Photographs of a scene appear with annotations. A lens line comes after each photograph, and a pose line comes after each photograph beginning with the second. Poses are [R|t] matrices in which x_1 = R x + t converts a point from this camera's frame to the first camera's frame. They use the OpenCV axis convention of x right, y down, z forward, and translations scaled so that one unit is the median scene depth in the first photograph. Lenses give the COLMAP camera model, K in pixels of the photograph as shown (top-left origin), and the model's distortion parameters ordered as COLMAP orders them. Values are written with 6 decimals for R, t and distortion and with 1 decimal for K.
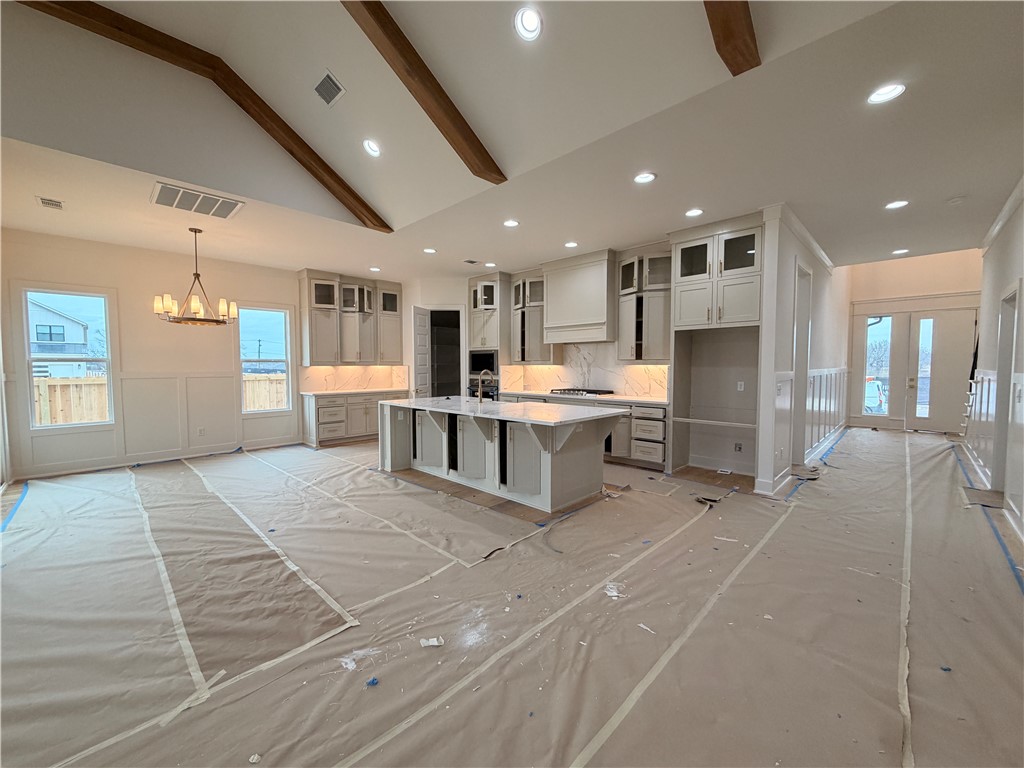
lens RADIAL K [[407.0, 0, 510.7], [0, 407.0, 384.8], [0, 0, 1]] dist [-0.000002, 0.000104]
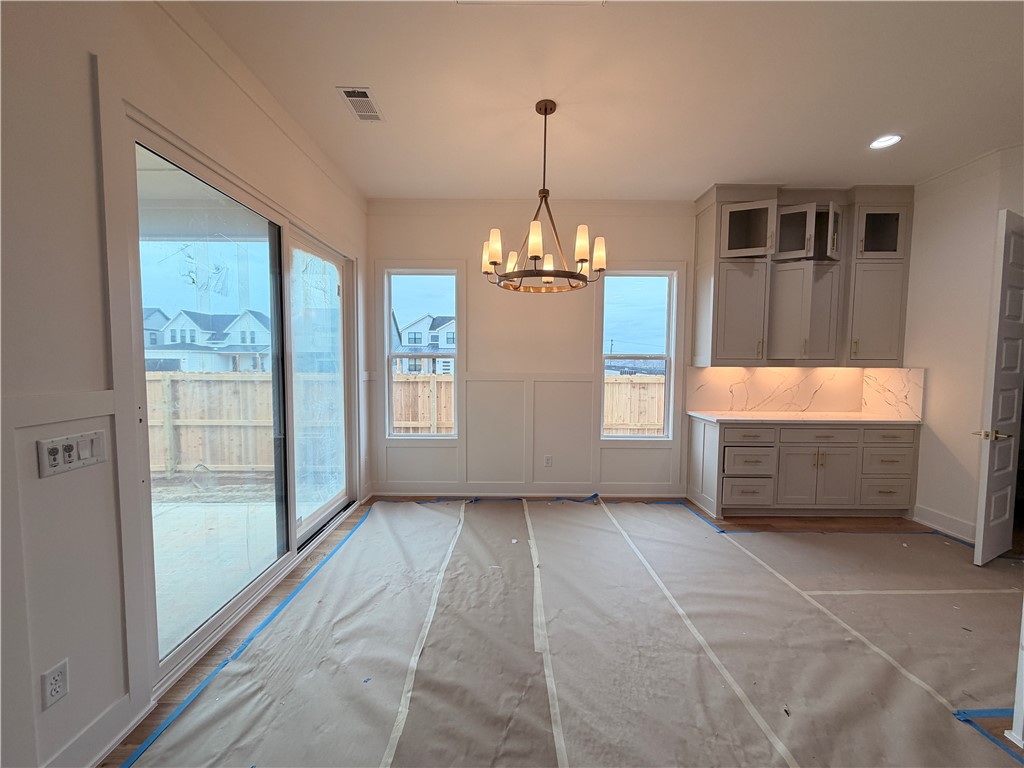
lens RADIAL K [[407.0, 0, 510.7], [0, 407.0, 384.8], [0, 0, 1]] dist [-0.000002, 0.000104]
pose [[0.702603, 0.047337, -0.710006, -0.370327], [-0.044200, 0.998761, 0.022850, -0.028121], [0.710208, 0.015328, 0.703825, 0.536407]]
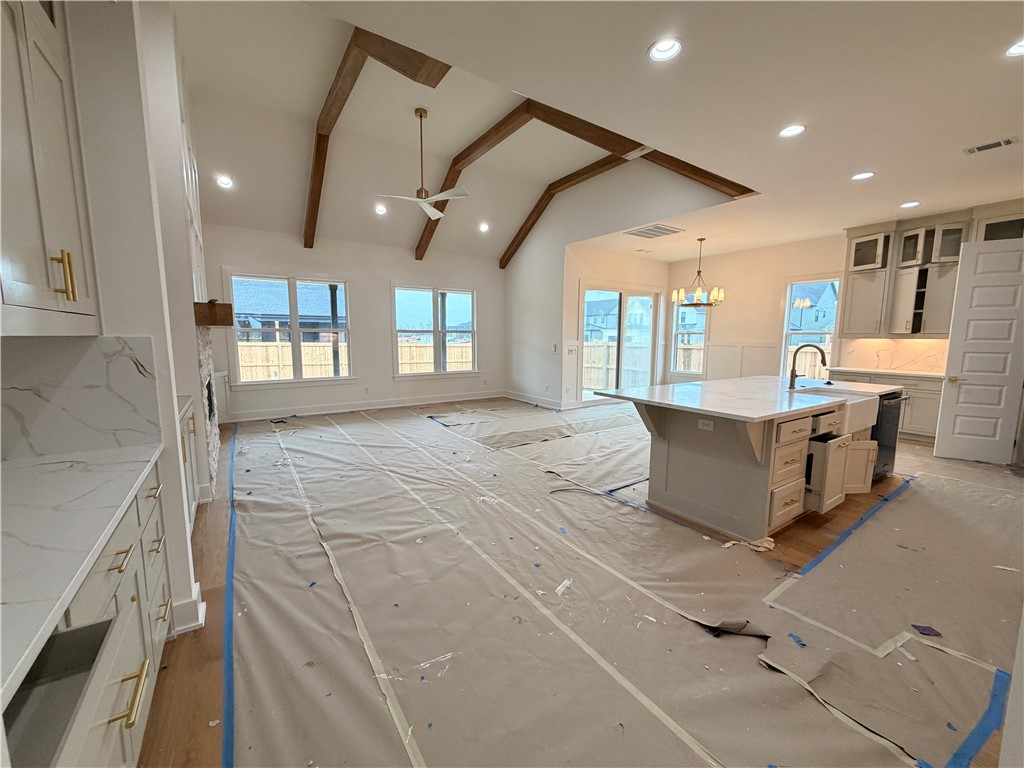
lens RADIAL K [[407.0, 0, 510.7], [0, 407.0, 384.8], [0, 0, 1]] dist [-0.000002, 0.000104]
pose [[-0.201066, 0.118354, -0.972402, 0.692283], [-0.055026, 0.989742, 0.131842, -0.029466], [0.978031, 0.080016, -0.192491, 0.592913]]
